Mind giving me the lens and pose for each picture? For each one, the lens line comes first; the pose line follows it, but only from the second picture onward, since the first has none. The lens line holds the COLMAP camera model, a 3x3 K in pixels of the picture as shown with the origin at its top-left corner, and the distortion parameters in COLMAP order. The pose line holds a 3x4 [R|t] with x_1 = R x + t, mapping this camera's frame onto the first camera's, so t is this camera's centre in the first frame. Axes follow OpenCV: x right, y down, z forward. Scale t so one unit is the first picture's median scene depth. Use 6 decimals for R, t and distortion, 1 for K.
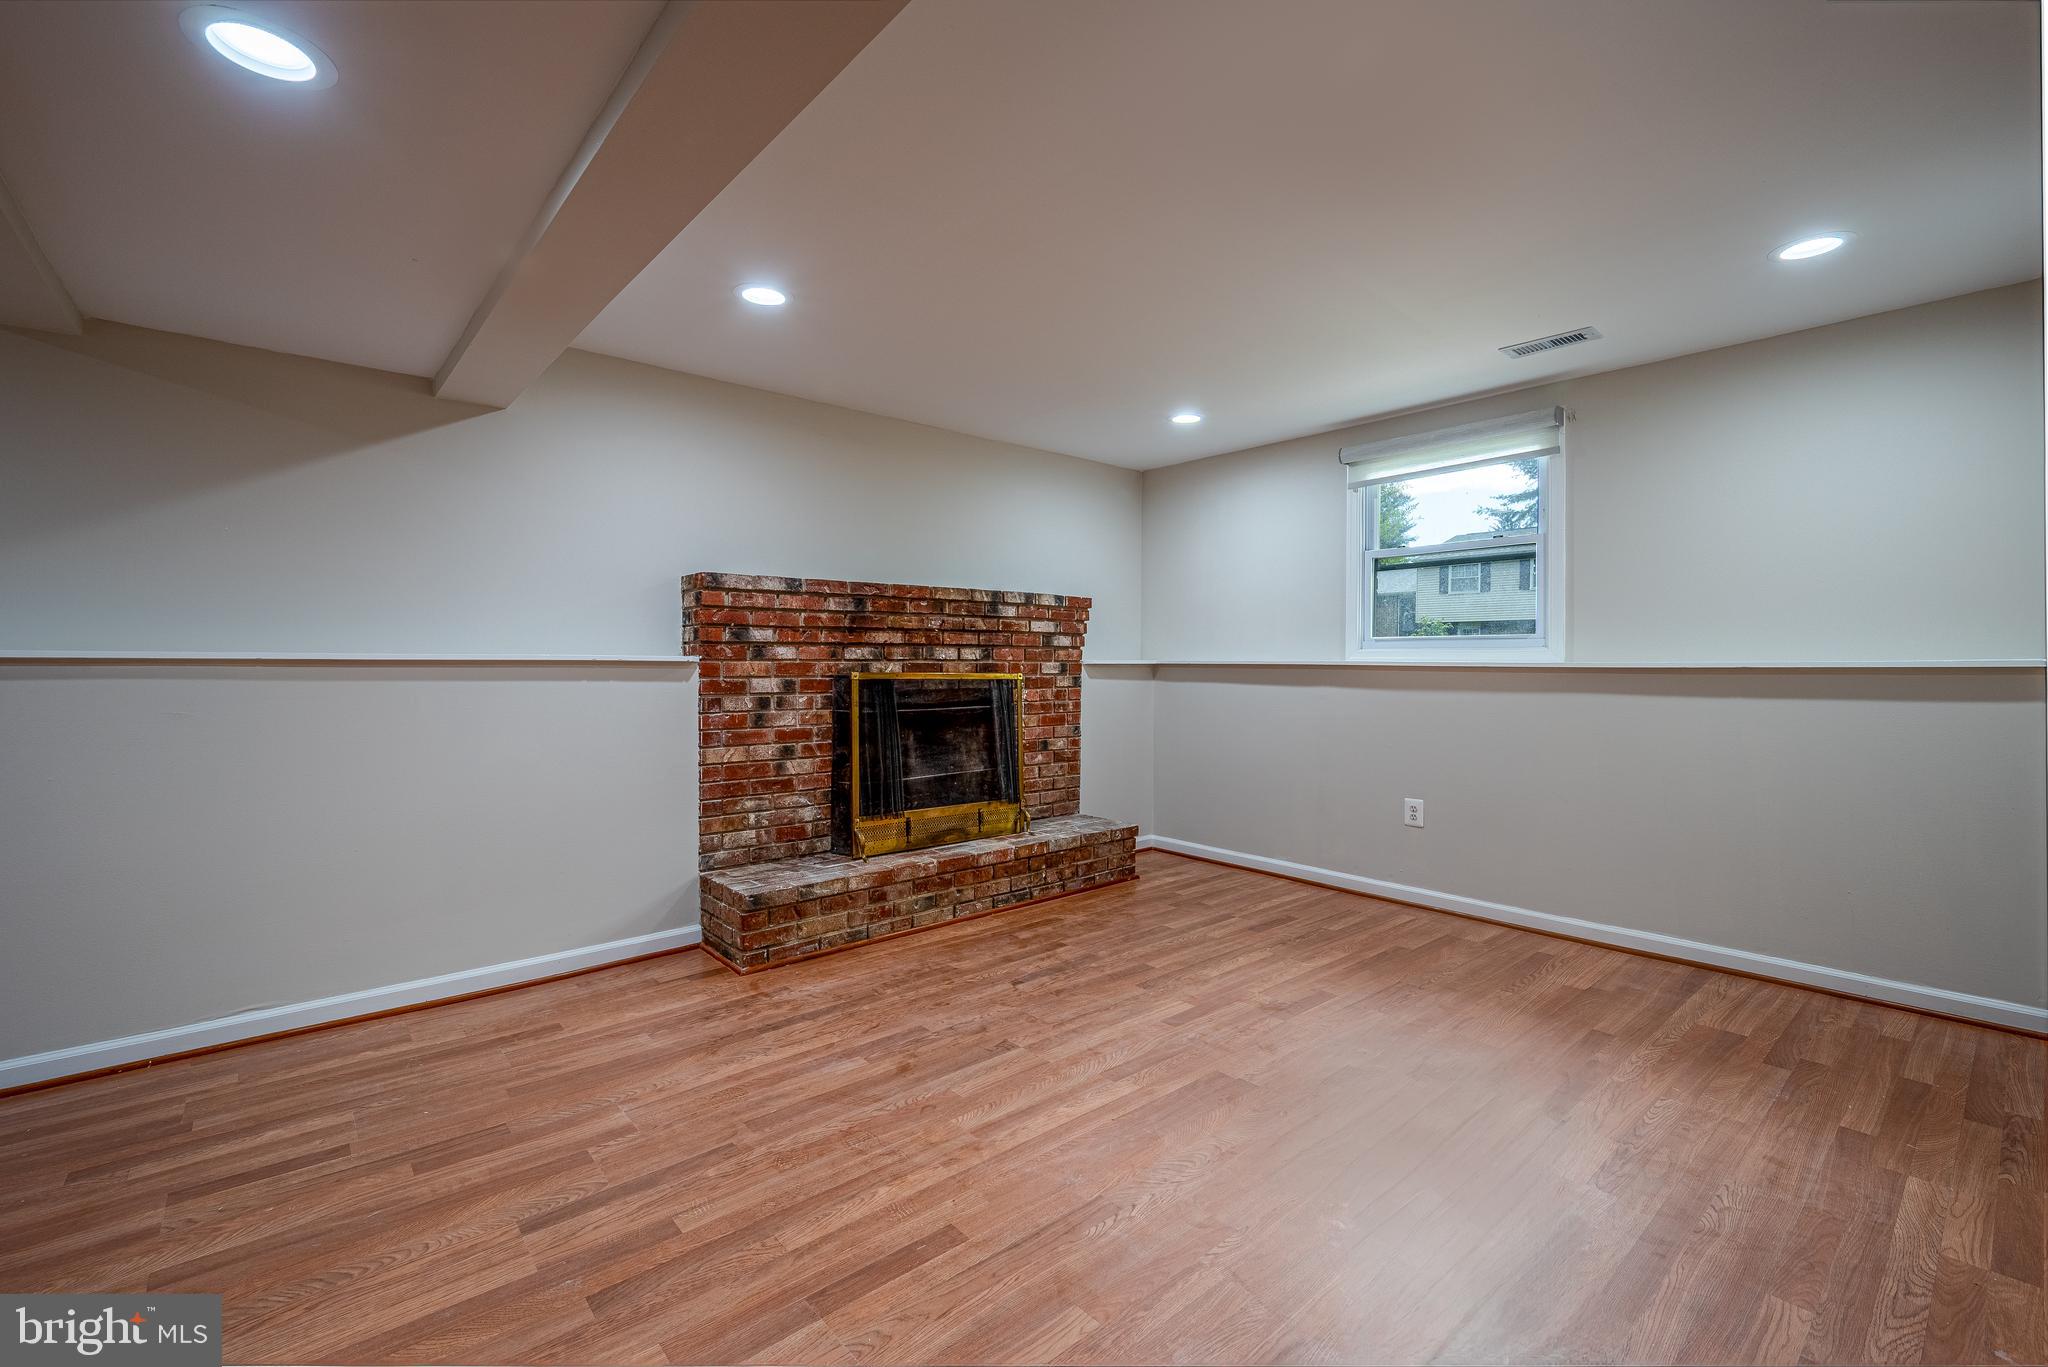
lens RADIAL K [[876.0, 0, 1024.0], [0, 876.0, 683.5], [0, 0, 1]] dist [-0.000472, -0.000047]
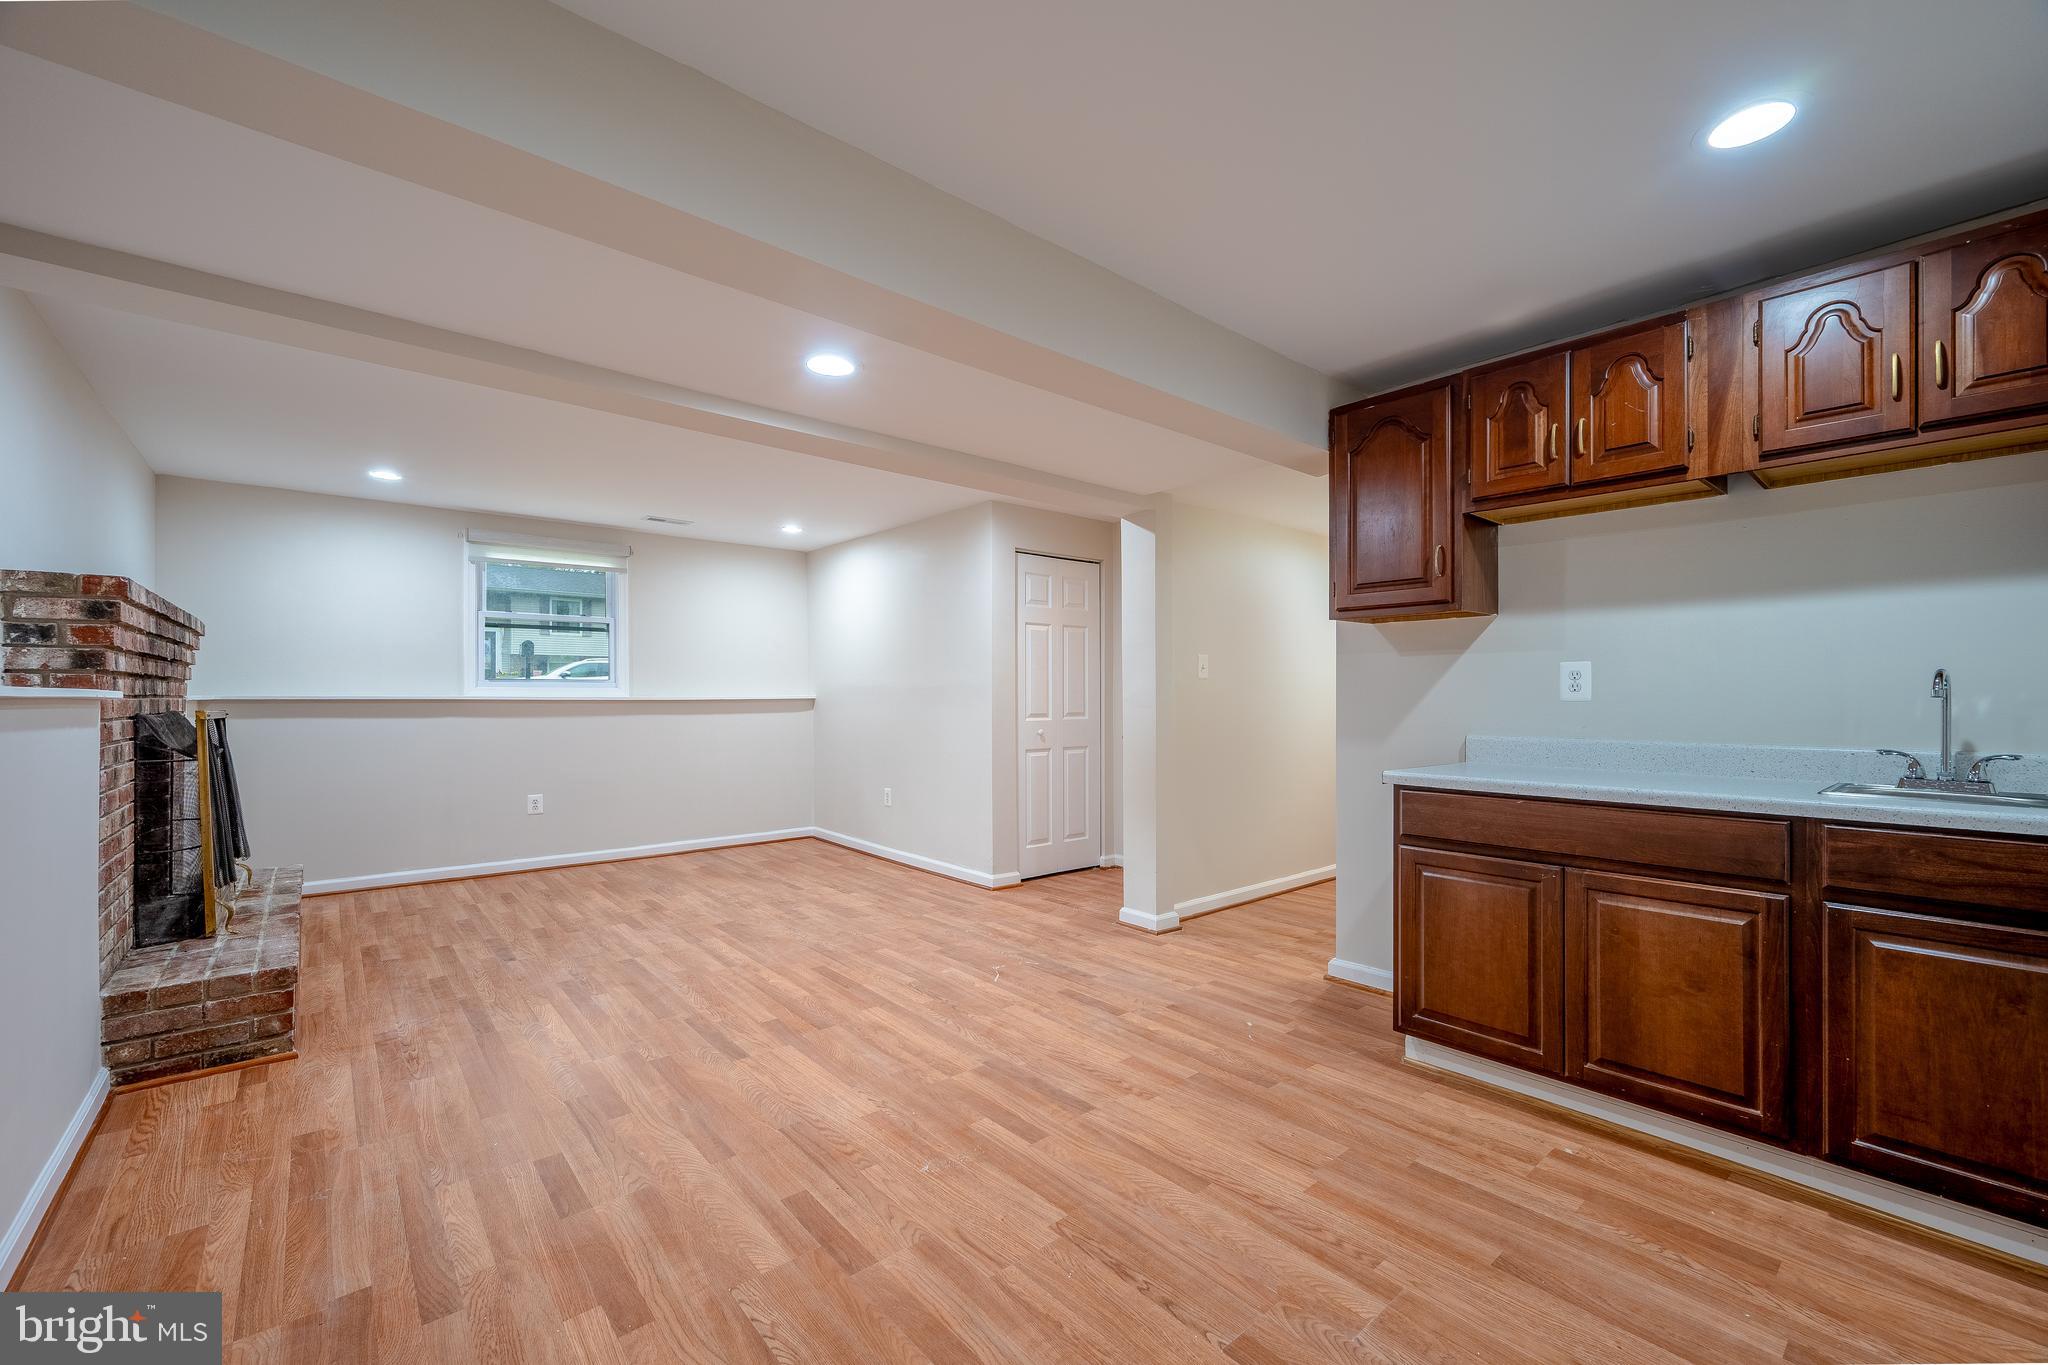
lens RADIAL K [[841.1, 0, 1024.0], [0, 841.1, 682.5], [0, 0, 1]] dist [-0.001298, -0.000020]
pose [[0.010977, 0.013938, 0.999843, -1.013832], [0.027037, 0.999533, -0.014231, -0.008277], [-0.999574, 0.027189, 0.010595, 0.222857]]
